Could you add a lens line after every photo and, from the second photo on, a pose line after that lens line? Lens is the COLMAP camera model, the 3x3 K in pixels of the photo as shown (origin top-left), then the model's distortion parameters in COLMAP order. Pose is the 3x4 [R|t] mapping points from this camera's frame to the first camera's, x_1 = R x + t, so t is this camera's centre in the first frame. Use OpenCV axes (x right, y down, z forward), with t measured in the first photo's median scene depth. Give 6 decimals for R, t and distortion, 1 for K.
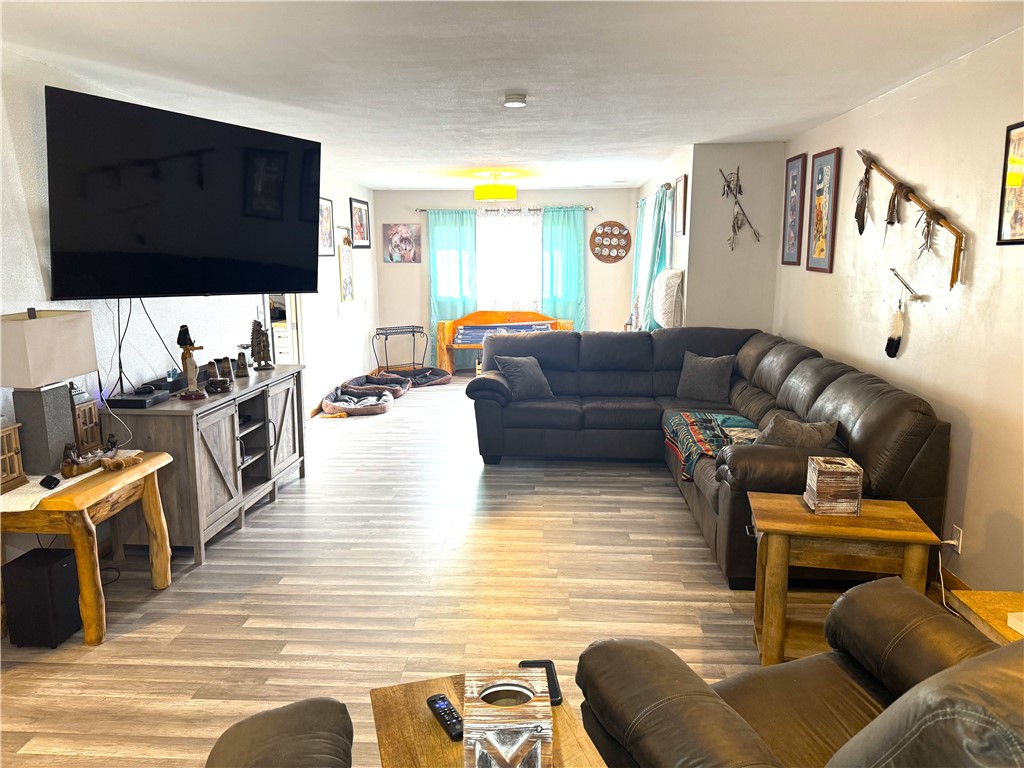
lens RADIAL K [[736.1, 0, 512.0], [0, 736.1, 384.0], [0, 0, 1]] dist [0.147438, -0.172732]
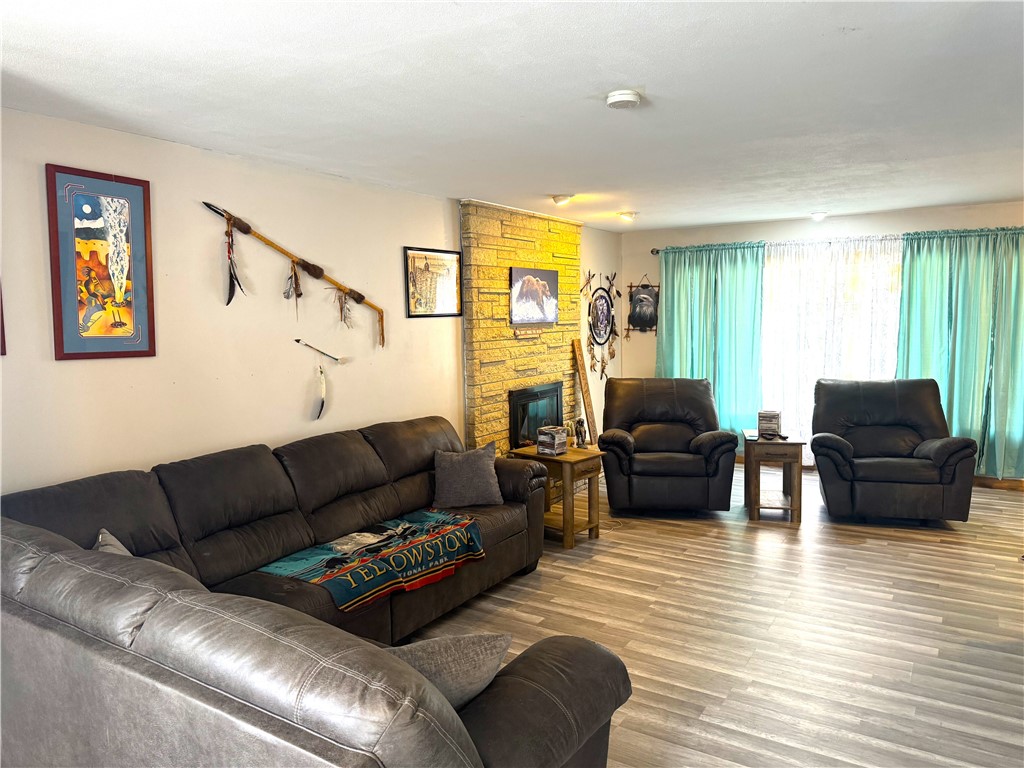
lens RADIAL K [[718.5, 0, 512.0], [0, 718.5, 384.0], [0, 0, 1]] dist [0.080051, -0.102766]
pose [[-0.874217, -0.025351, 0.484873, -0.097539], [0.105103, 0.965077, 0.239957, -0.121867], [-0.474023, 0.260736, -0.841022, 0.691338]]
